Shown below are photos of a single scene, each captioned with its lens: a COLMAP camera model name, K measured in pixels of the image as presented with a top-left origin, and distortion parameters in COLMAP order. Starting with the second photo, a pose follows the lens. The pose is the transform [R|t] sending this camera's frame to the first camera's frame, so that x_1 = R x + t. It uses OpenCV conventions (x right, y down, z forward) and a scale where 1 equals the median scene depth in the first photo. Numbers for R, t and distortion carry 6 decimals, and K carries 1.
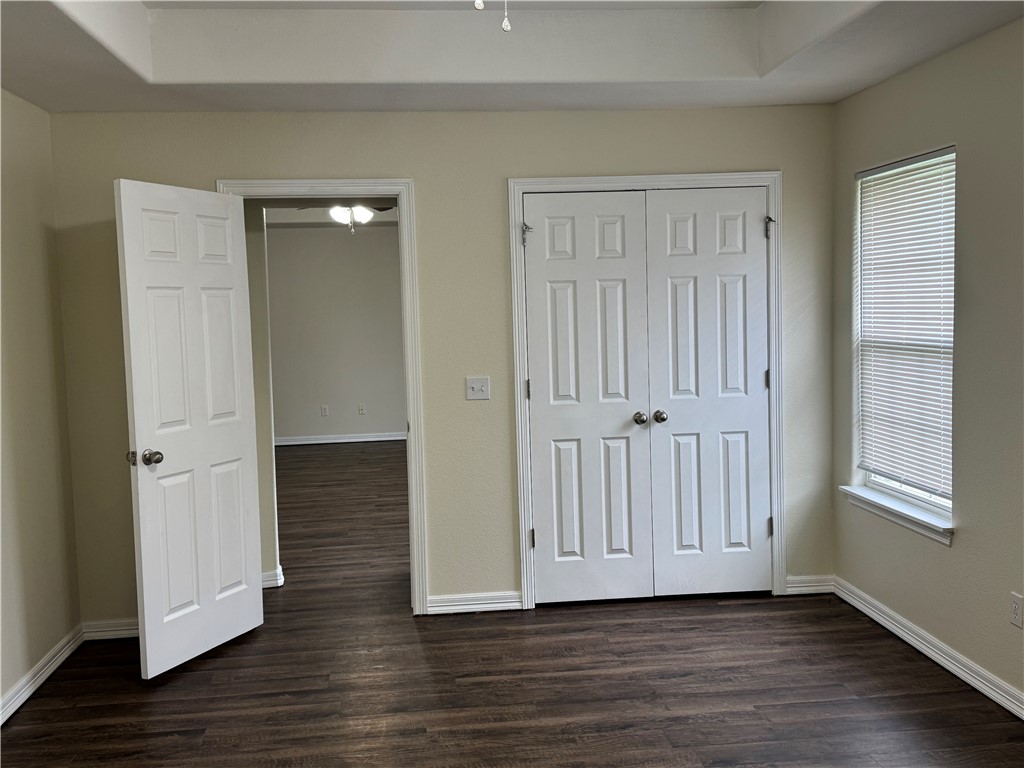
lens RADIAL K [[997.0, 0, 510.4], [0, 997.0, 381.8], [0, 0, 1]] dist [0.020992, 0.000000]
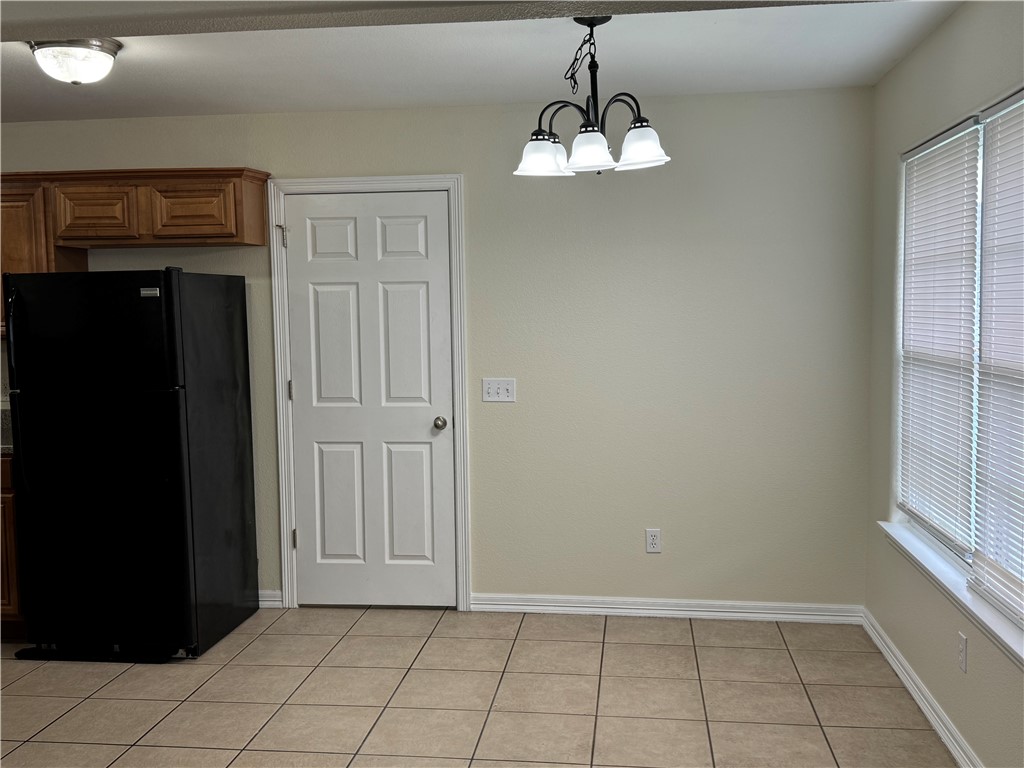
lens RADIAL K [[997.0, 0, 511.6], [0, 997.0, 382.1], [0, 0, 1]] dist [0.020992, 0.000000]
pose [[0.973016, 0.034225, -0.228185, 0.391335], [-0.033880, 0.999411, 0.005432, -0.011184], [0.228236, 0.002445, 0.973603, 0.057896]]
